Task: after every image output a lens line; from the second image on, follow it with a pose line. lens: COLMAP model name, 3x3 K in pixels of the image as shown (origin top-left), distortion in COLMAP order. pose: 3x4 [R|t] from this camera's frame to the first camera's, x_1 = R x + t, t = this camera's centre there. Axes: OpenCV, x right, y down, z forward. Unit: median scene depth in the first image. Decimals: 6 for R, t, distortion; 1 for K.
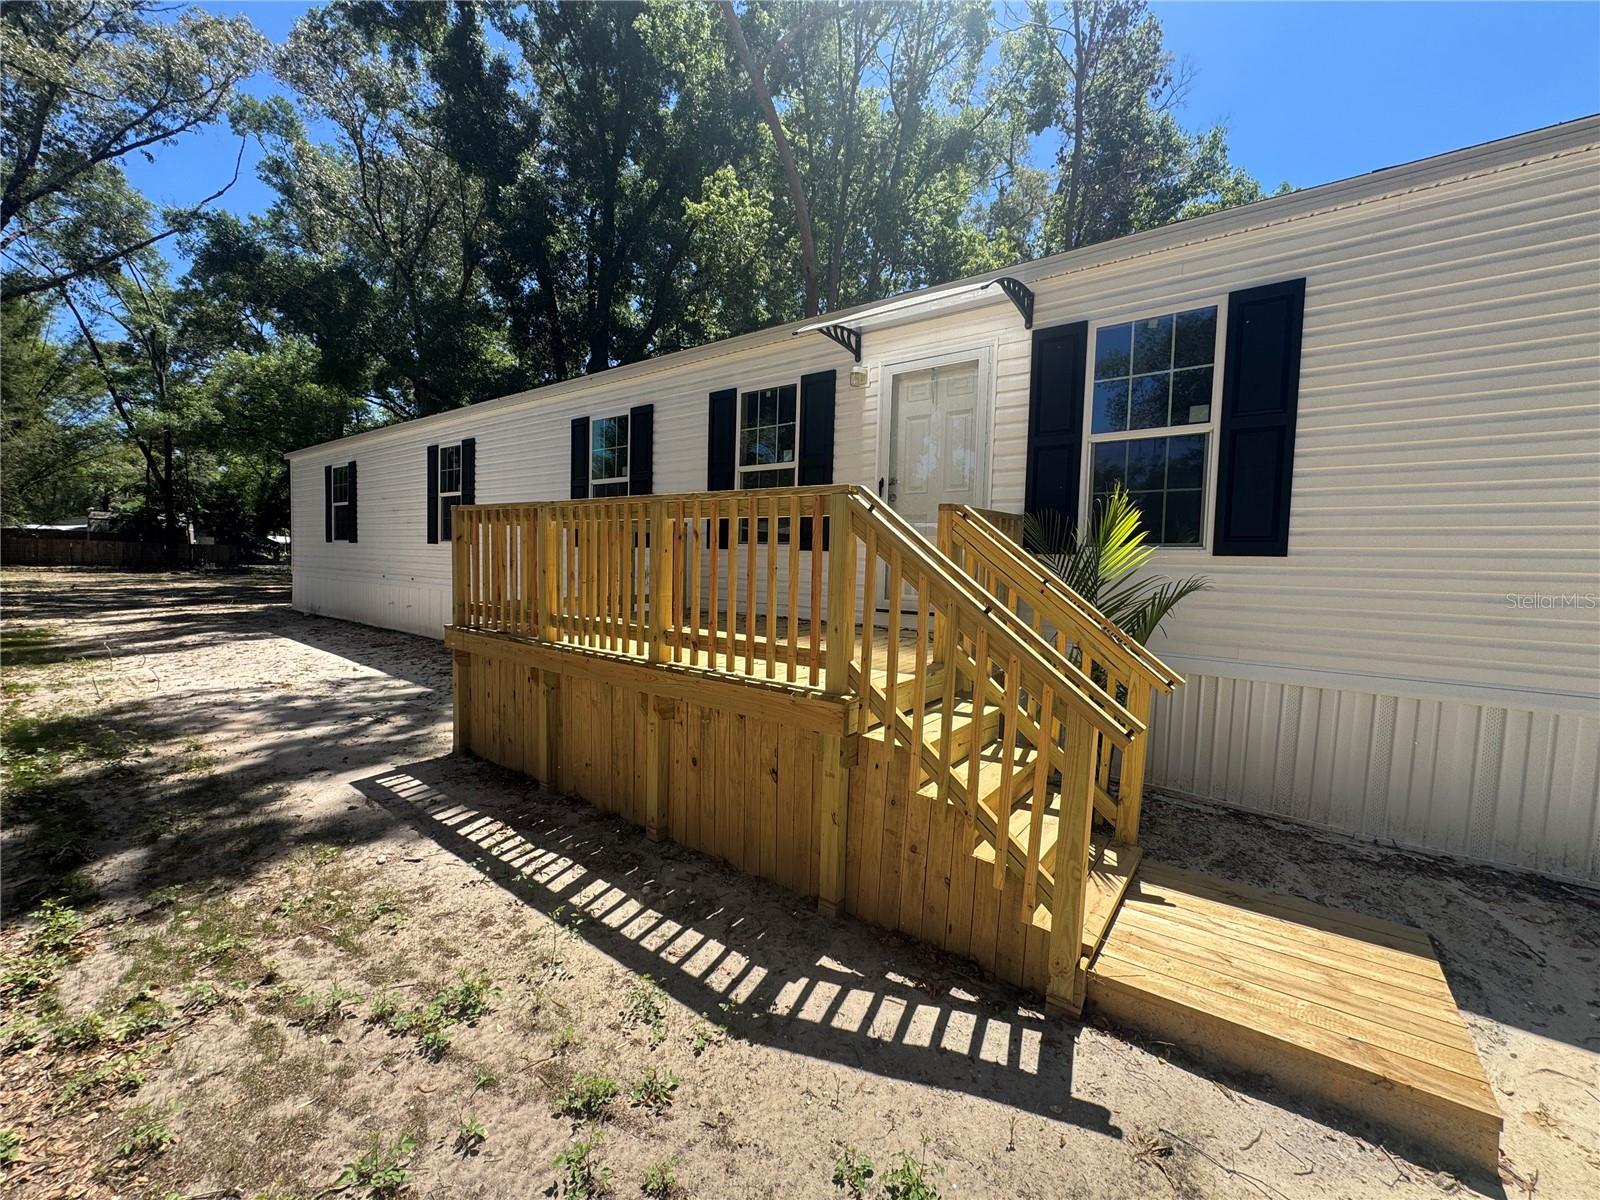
lens RADIAL K [[640.0, 0, 806.1], [0, 640.0, 600.1], [0, 0, 1]] dist [-0.003929, 0.000500]
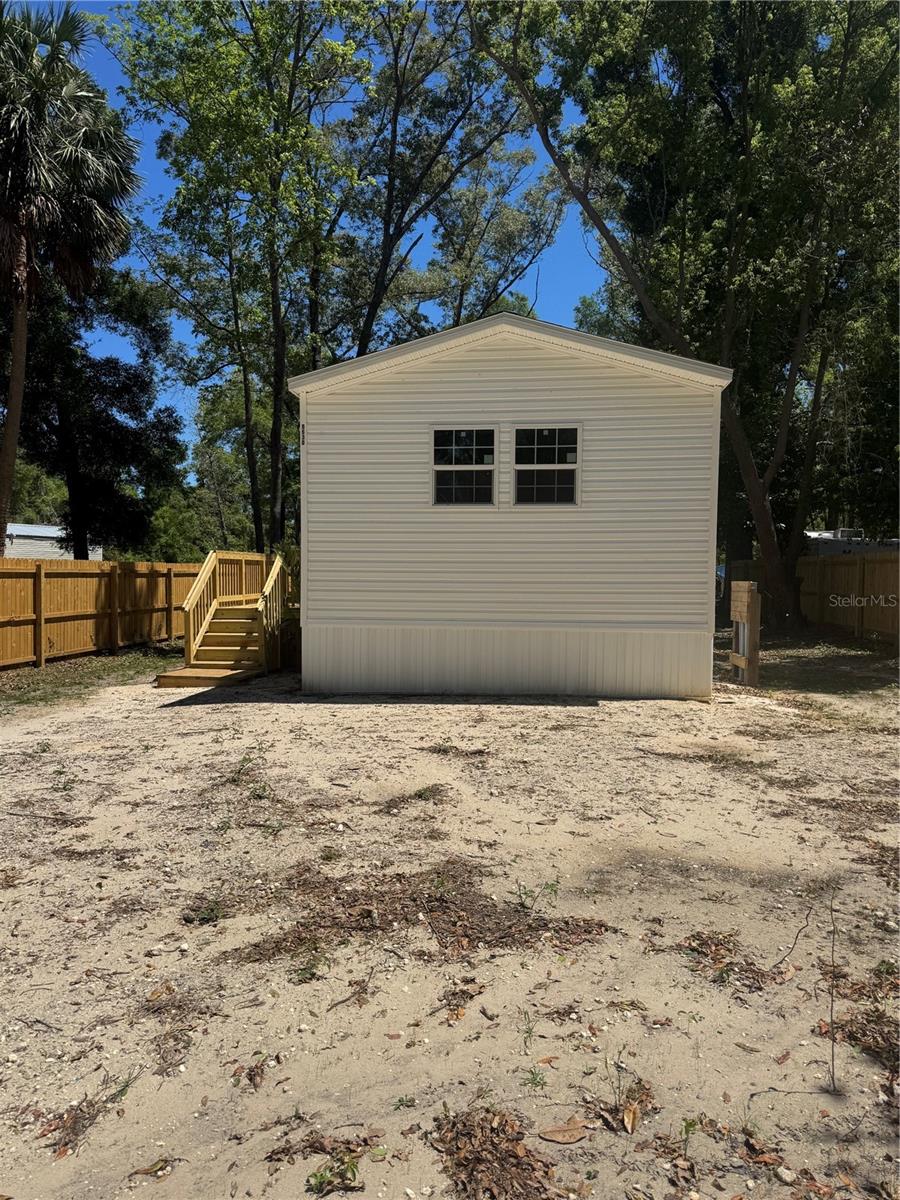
lens RADIAL K [[845.6, 0, 421.3], [0, 845.6, 616.9], [0, 0, 1]] dist [0.026128, -0.005081]
pose [[0.487024, 0.017944, -0.873204, 2.510442], [-0.044261, 0.999011, -0.004158, 0.083240], [0.872267, 0.040674, 0.487336, -0.175207]]
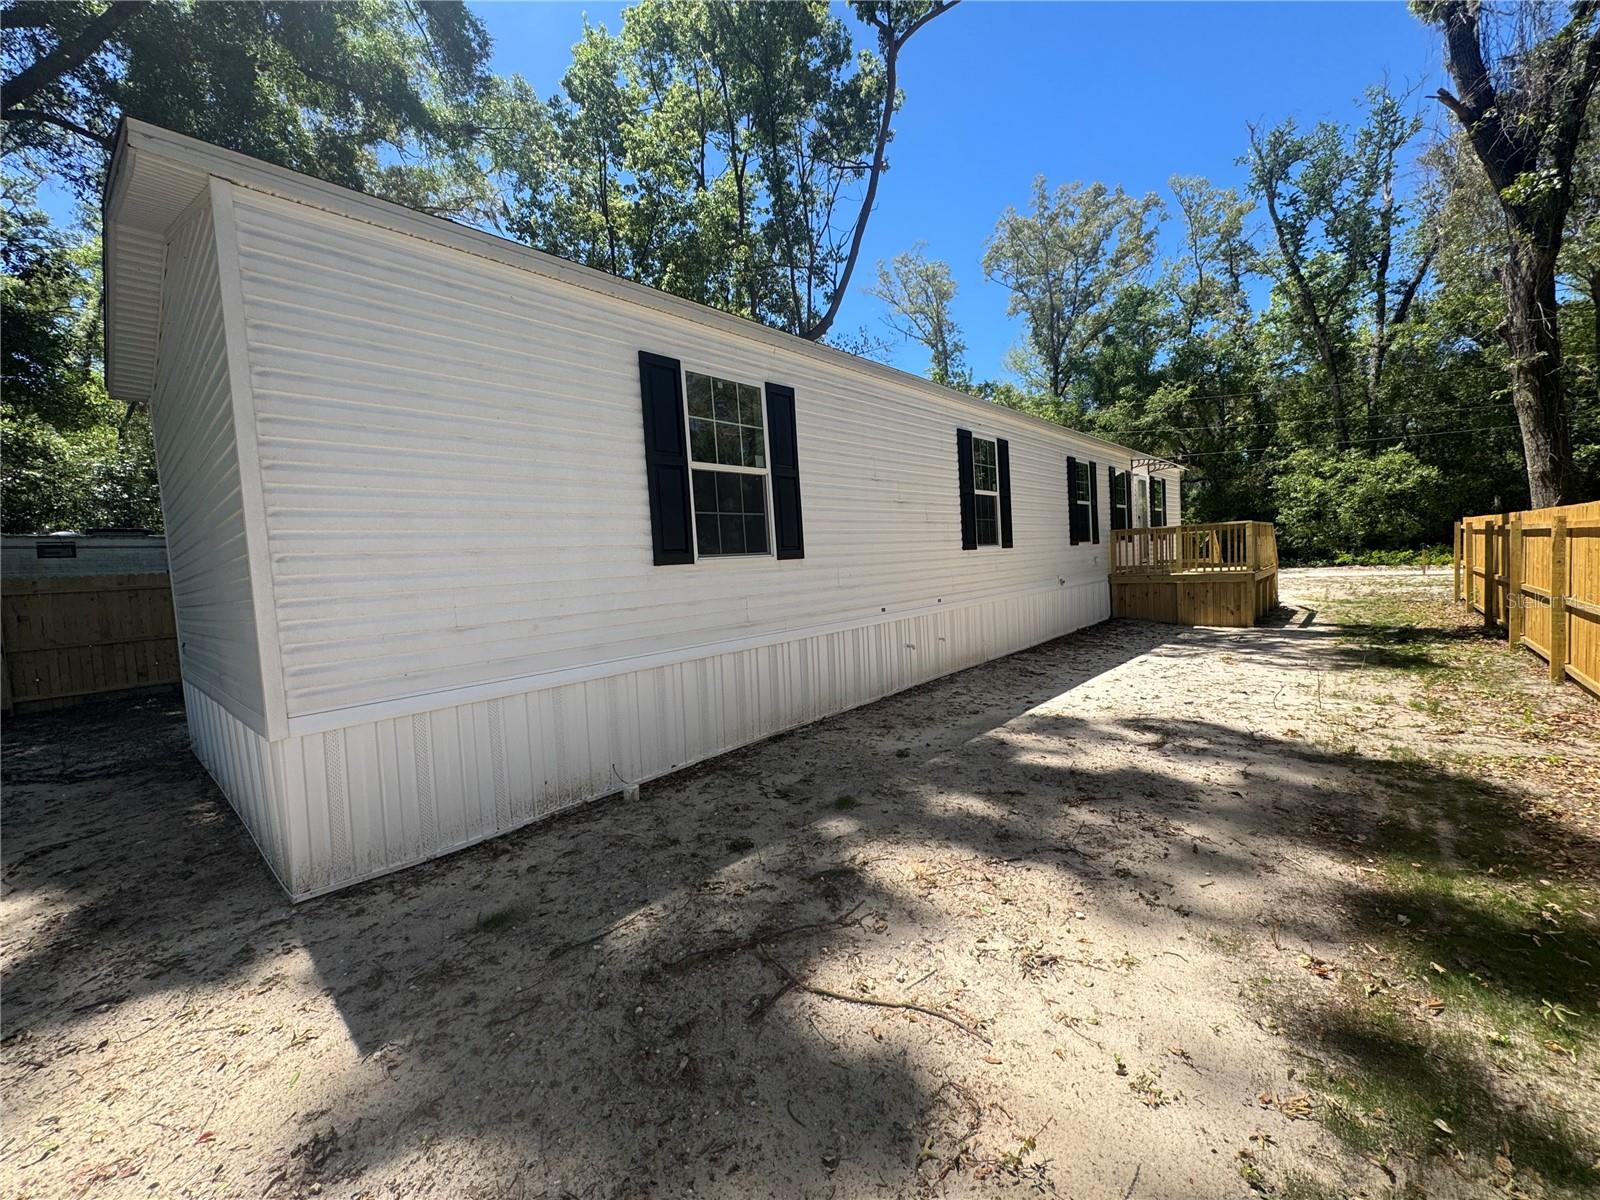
lens RADIAL K [[640.0, 0, 797.0], [0, 640.0, 602.1], [0, 0, 1]] dist [-0.003929, 0.000500]
pose [[0.080084, -0.093158, 0.992425, -1.828999], [0.127672, 0.988381, 0.082476, -0.169709], [-0.988578, 0.120100, 0.091047, 1.655891]]
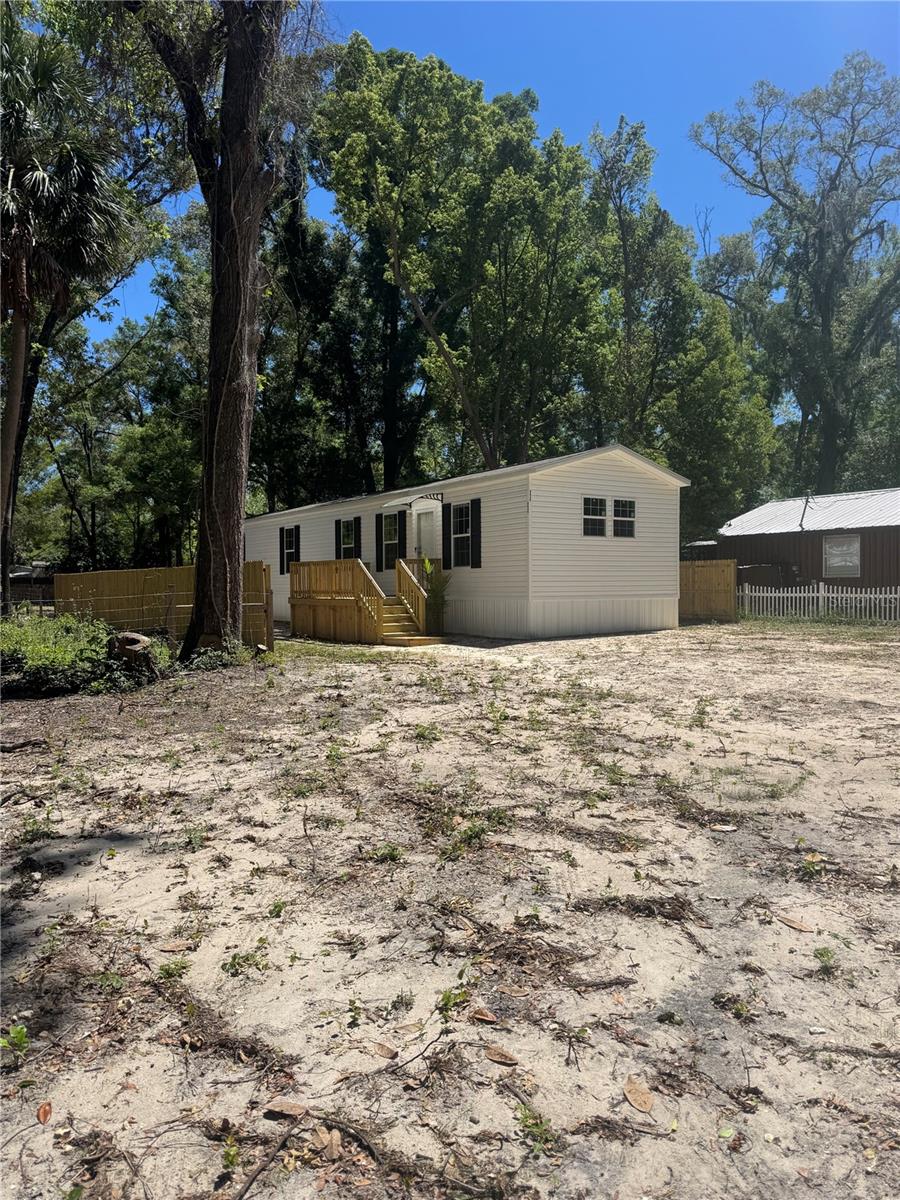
lens RADIAL K [[845.6, 0, 458.6], [0, 845.6, 600.9], [0, 0, 1]] dist [0.026128, -0.005081]
pose [[0.951217, -0.030539, -0.307006, 1.520937], [0.016641, 0.998719, -0.047784, 0.260216], [0.308072, 0.040344, 0.950507, -2.721285]]
